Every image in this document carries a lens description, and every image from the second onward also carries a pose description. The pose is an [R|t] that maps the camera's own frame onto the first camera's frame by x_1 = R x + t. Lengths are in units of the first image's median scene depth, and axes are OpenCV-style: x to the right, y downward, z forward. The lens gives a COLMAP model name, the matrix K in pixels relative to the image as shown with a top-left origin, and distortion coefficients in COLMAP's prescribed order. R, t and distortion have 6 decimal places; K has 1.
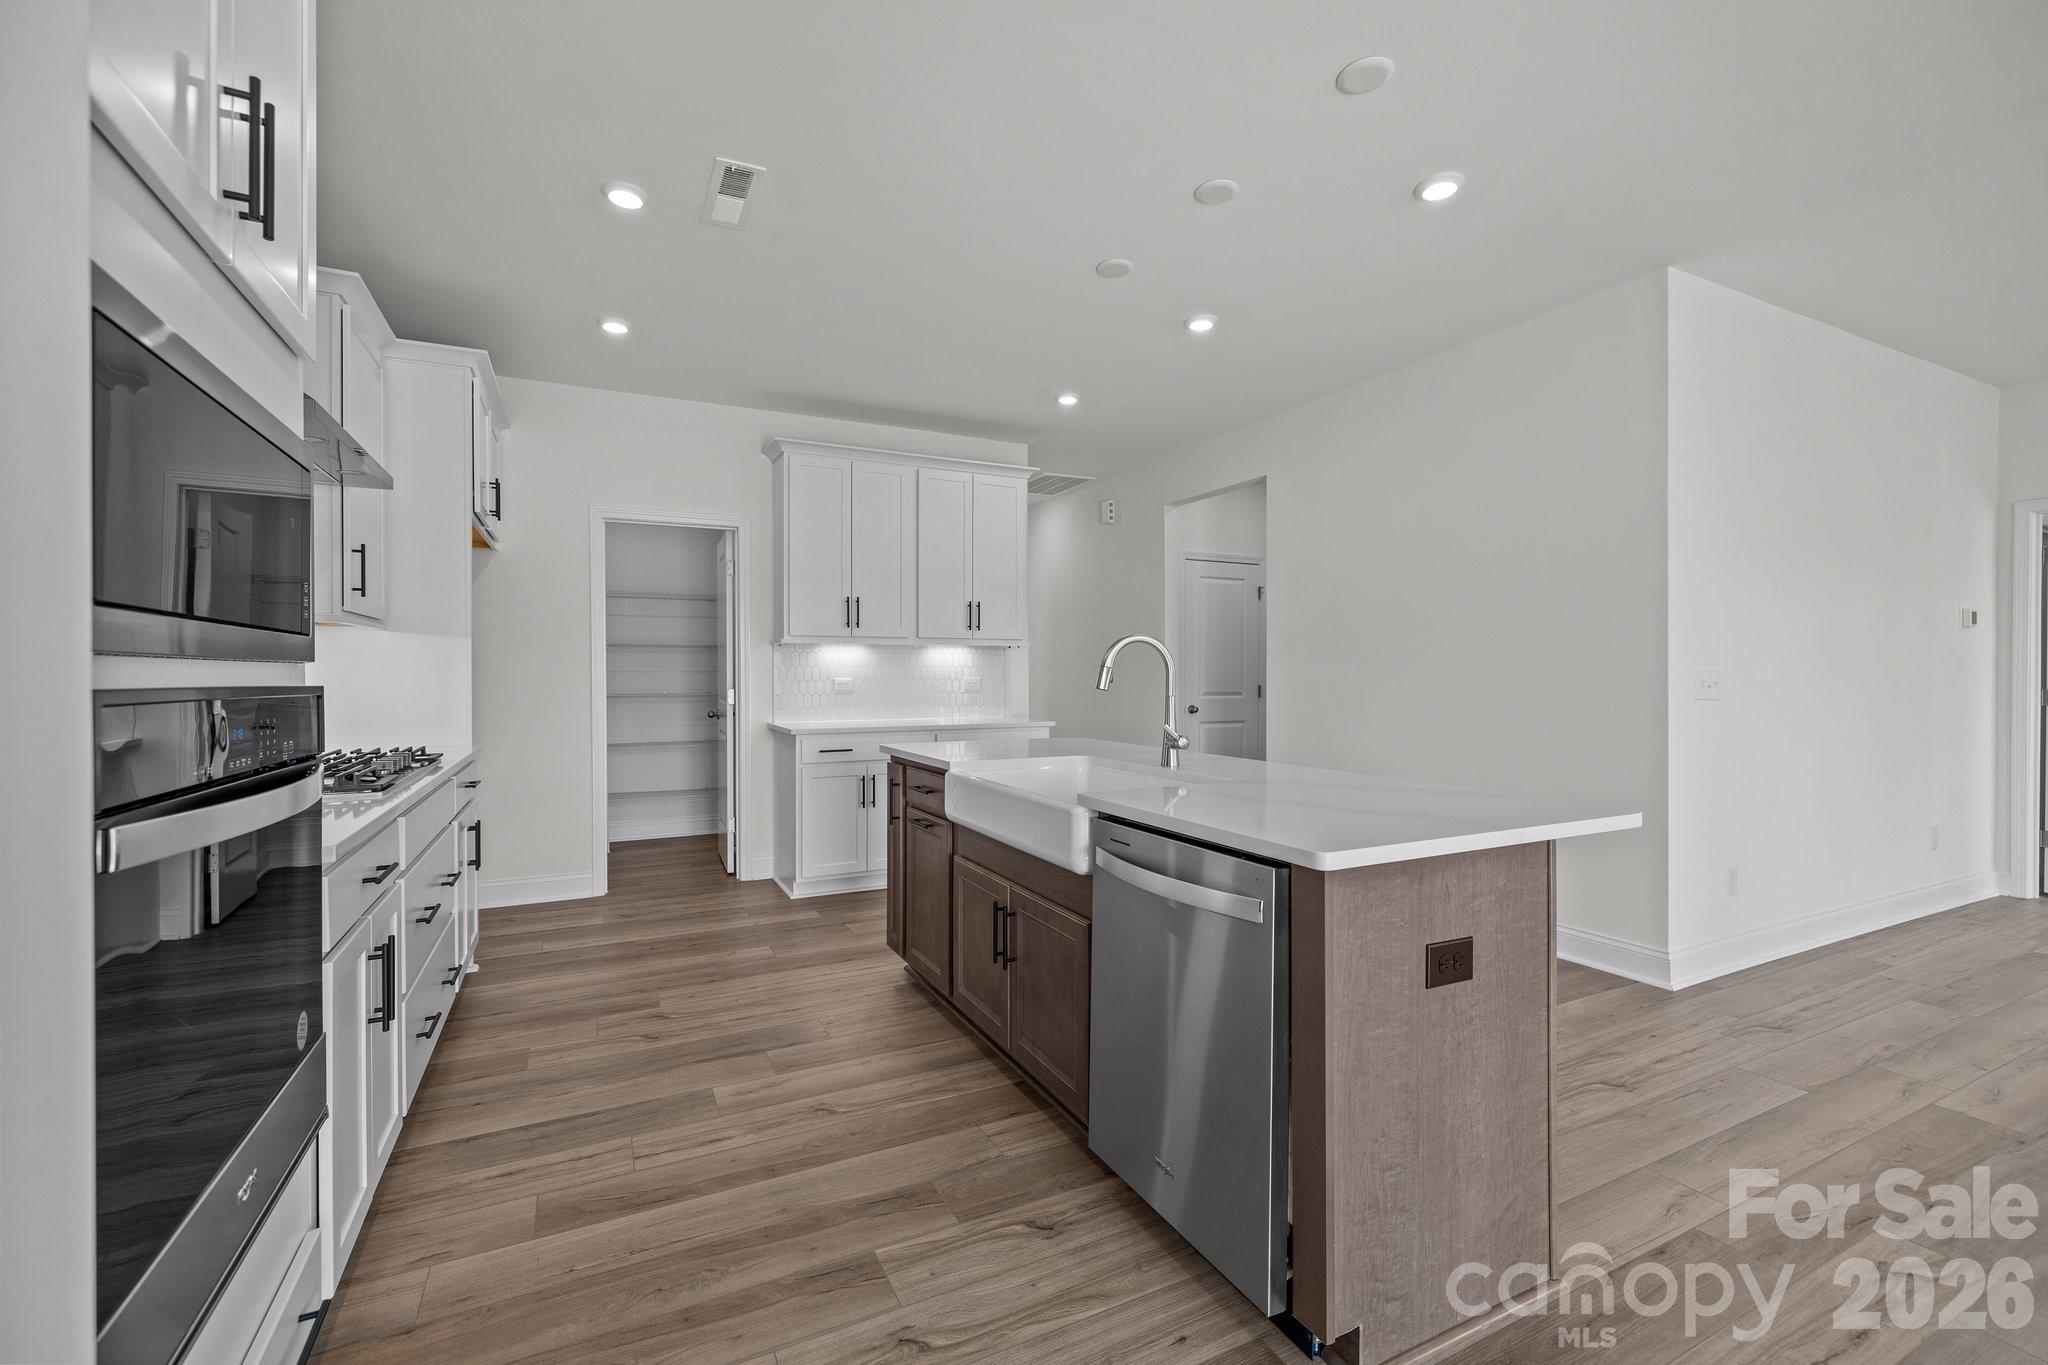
lens RADIAL K [[858.0, 0, 1017.2], [0, 858.0, 678.4], [0, 0, 1]] dist [-0.000257, -0.000043]
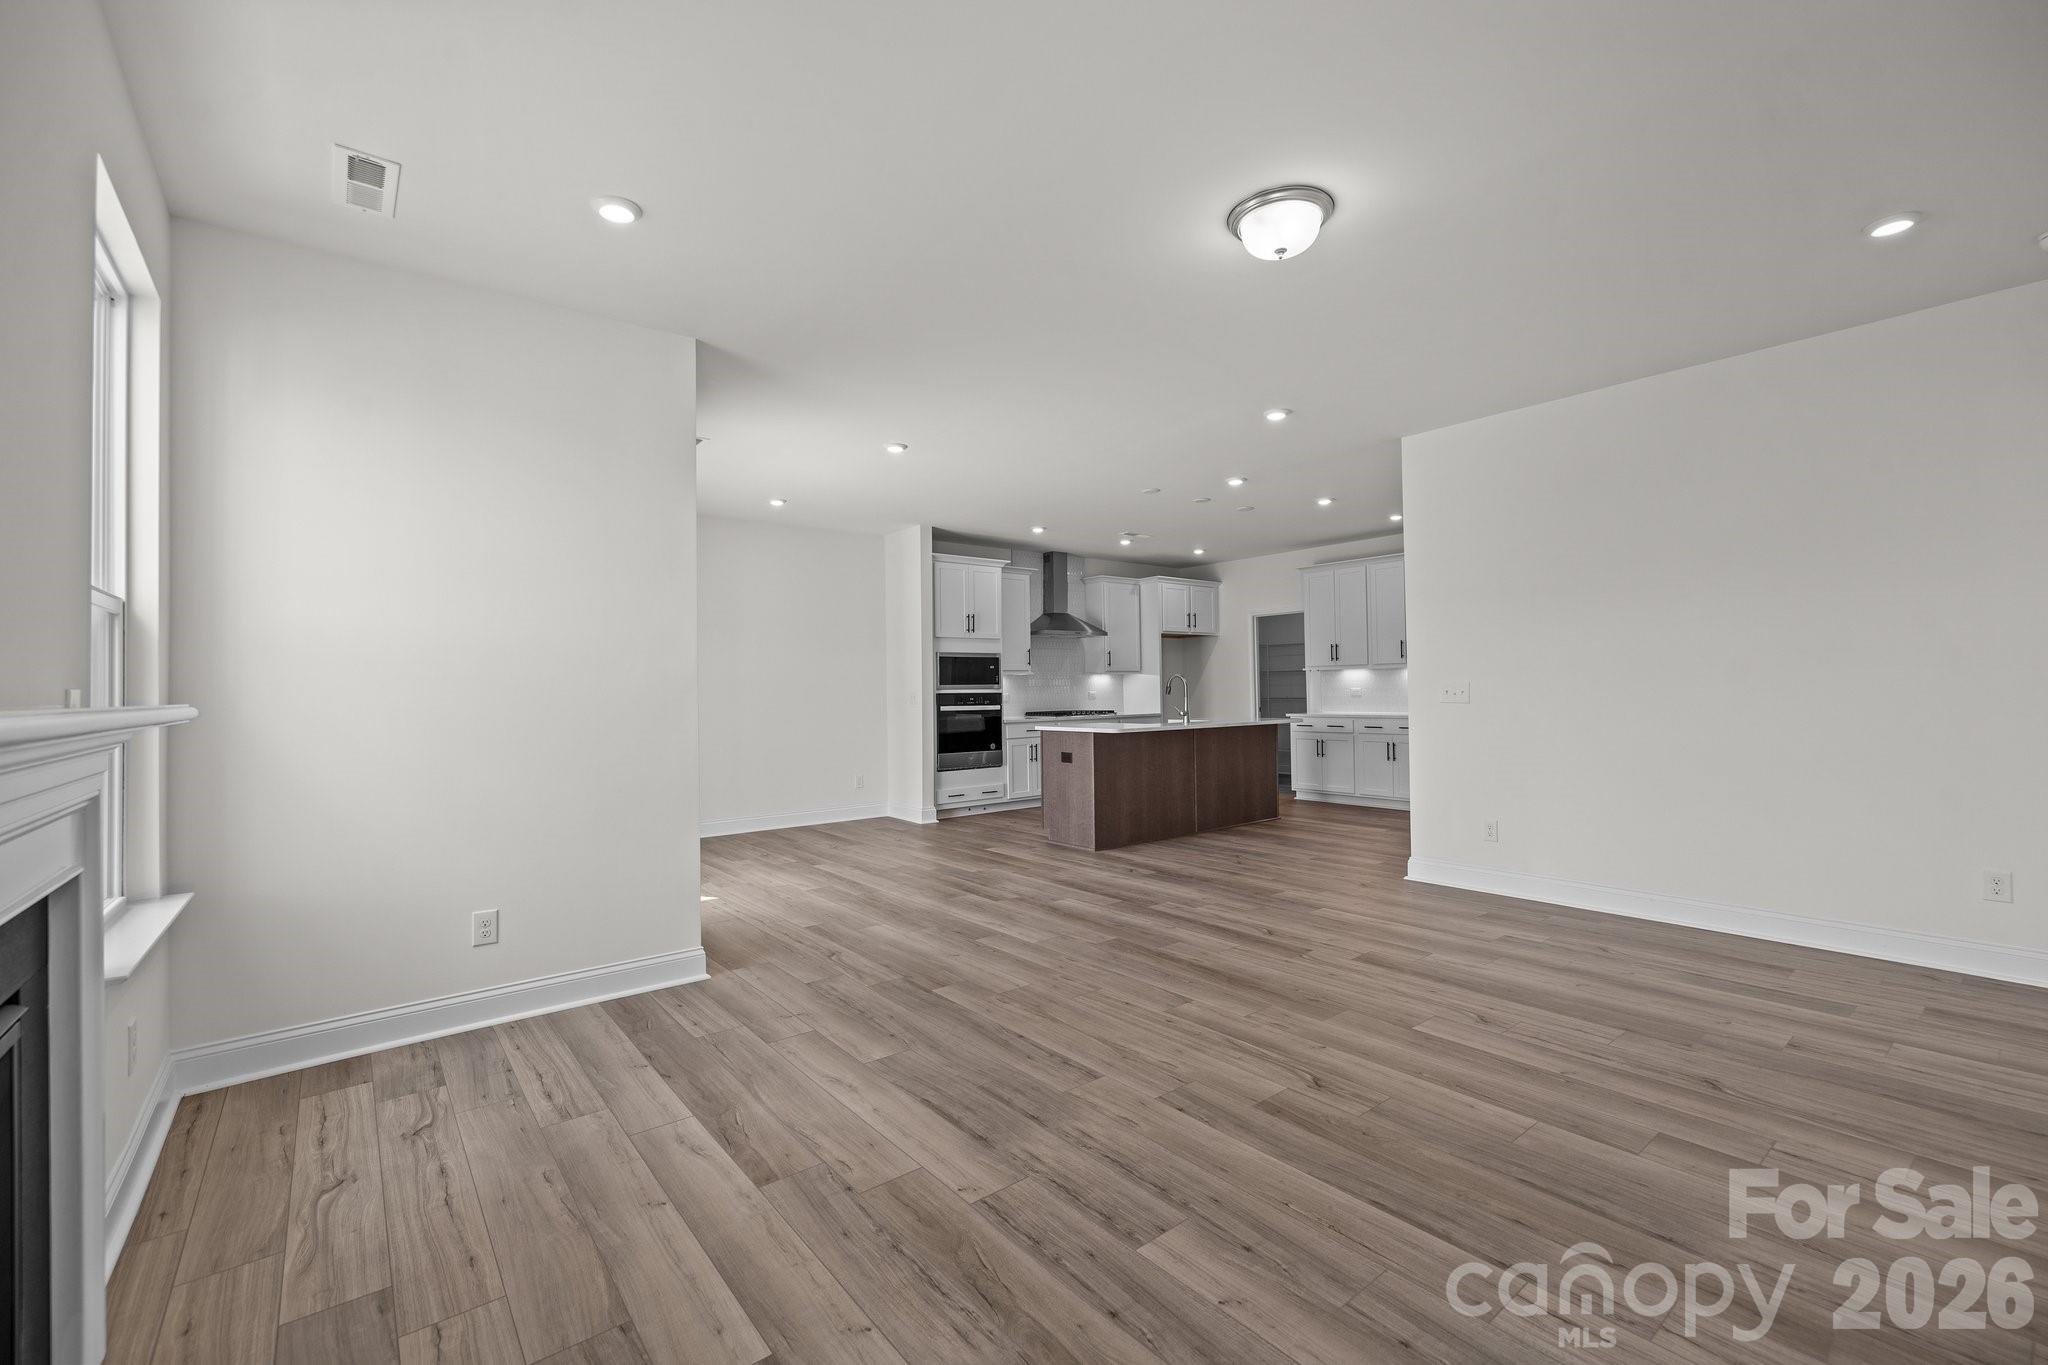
lens RADIAL K [[858.0, 0, 1017.2], [0, 858.0, 678.4], [0, 0, 1]] dist [-0.000257, -0.000043]
pose [[0.201850, -0.013969, -0.979317, 2.169817], [0.010715, 0.999870, -0.012054, -0.009799], [0.979358, -0.008060, 0.201973, -0.054563]]
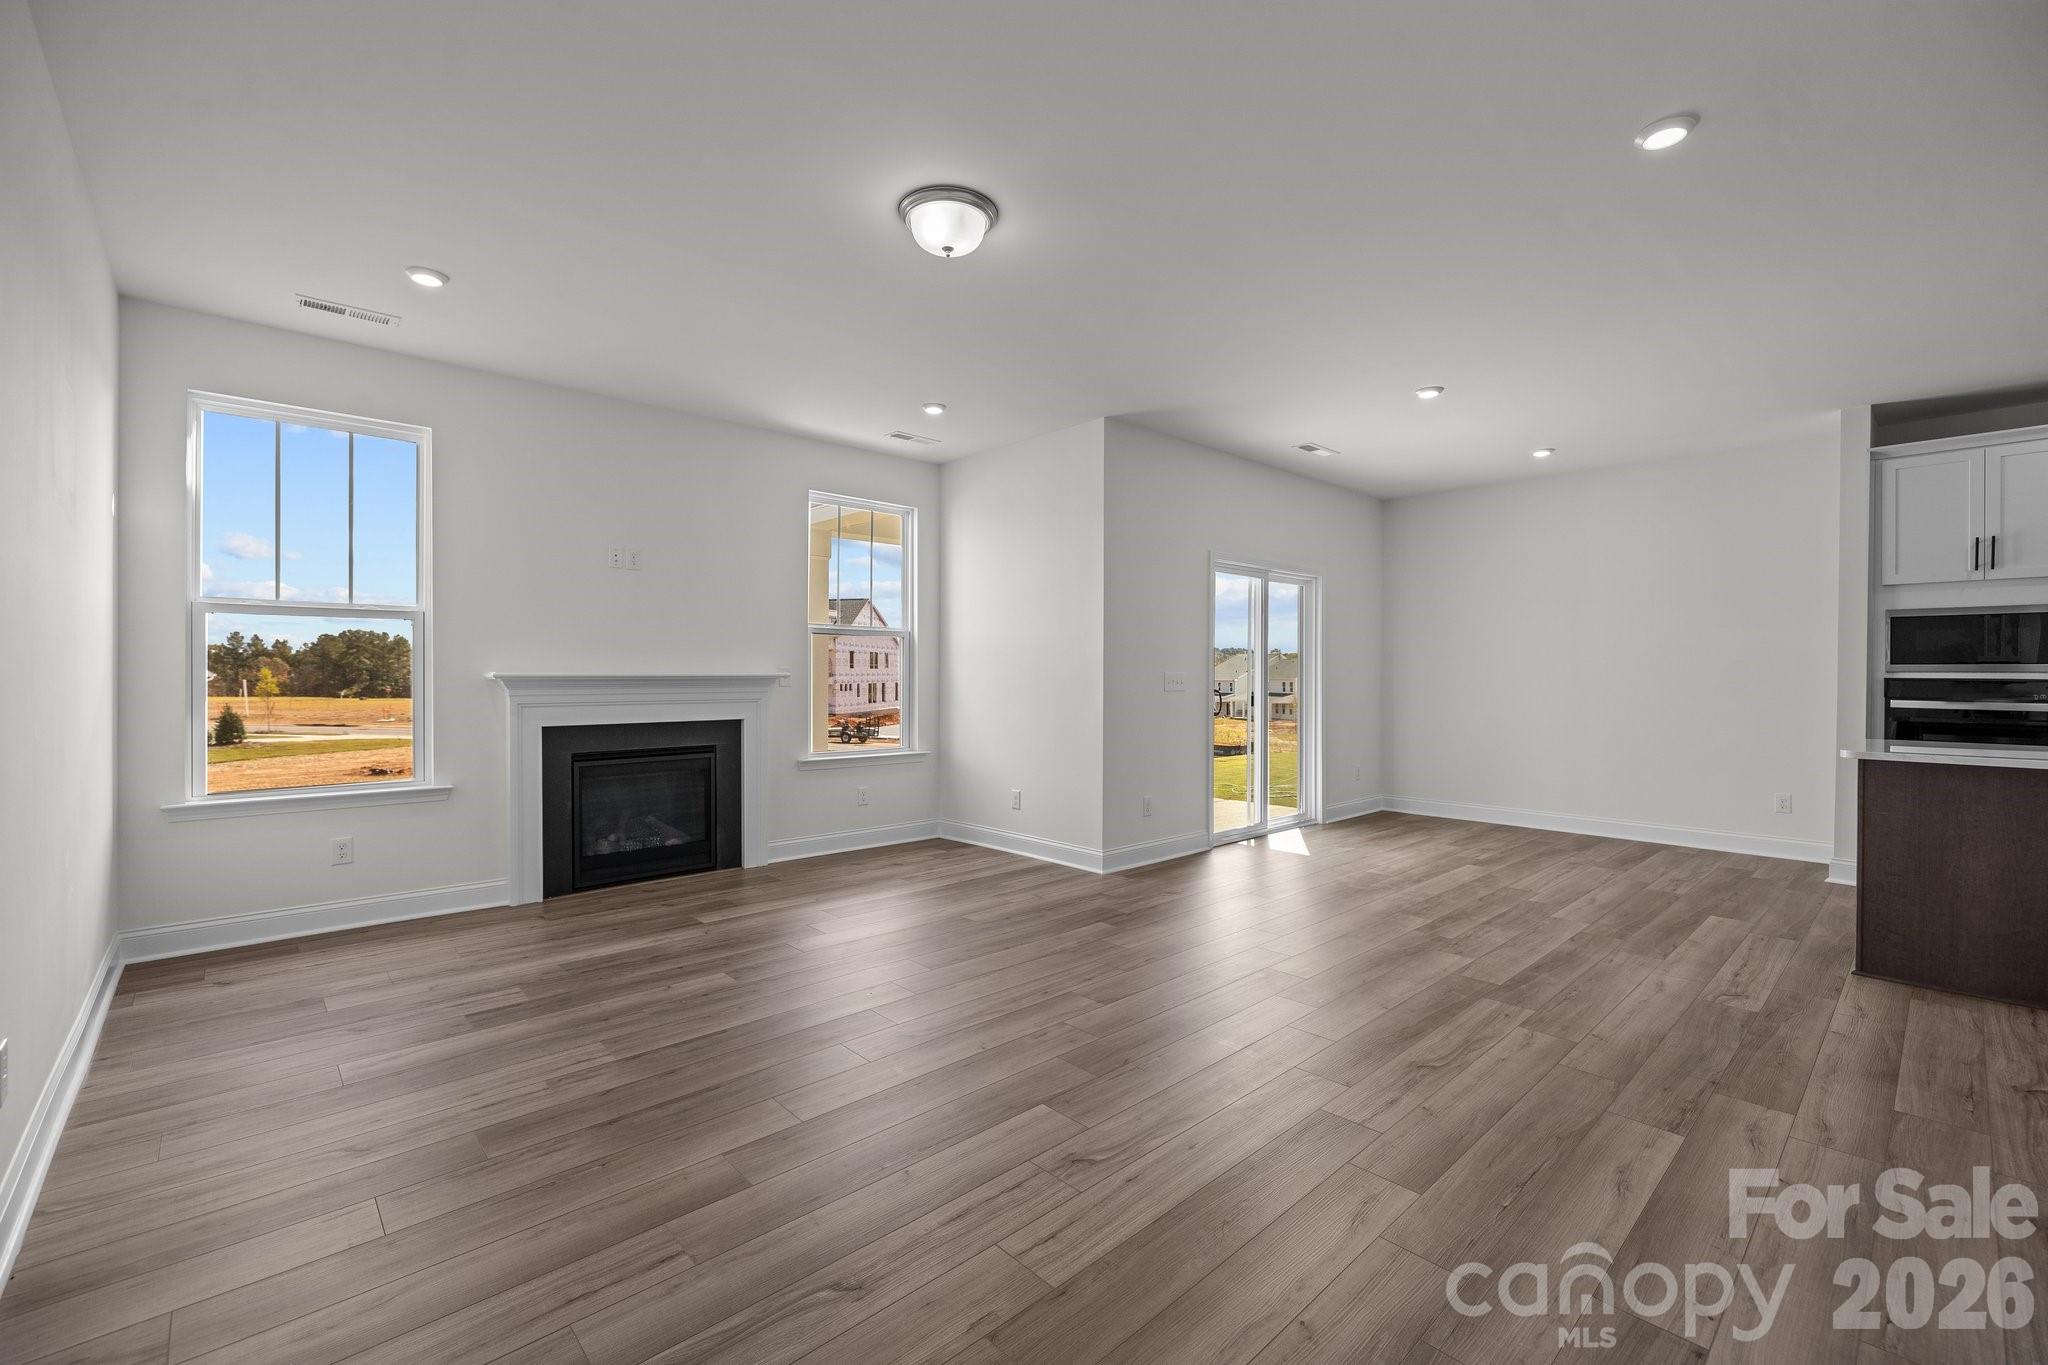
lens RADIAL K [[858.0, 0, 1017.2], [0, 858.0, 678.4], [0, 0, 1]] dist [-0.000257, -0.000043]
pose [[-0.961083, 0.000850, -0.276258, 1.581816], [-0.002098, 0.999944, 0.010379, -0.011402], [0.276251, 0.010554, -0.961028, 1.214415]]
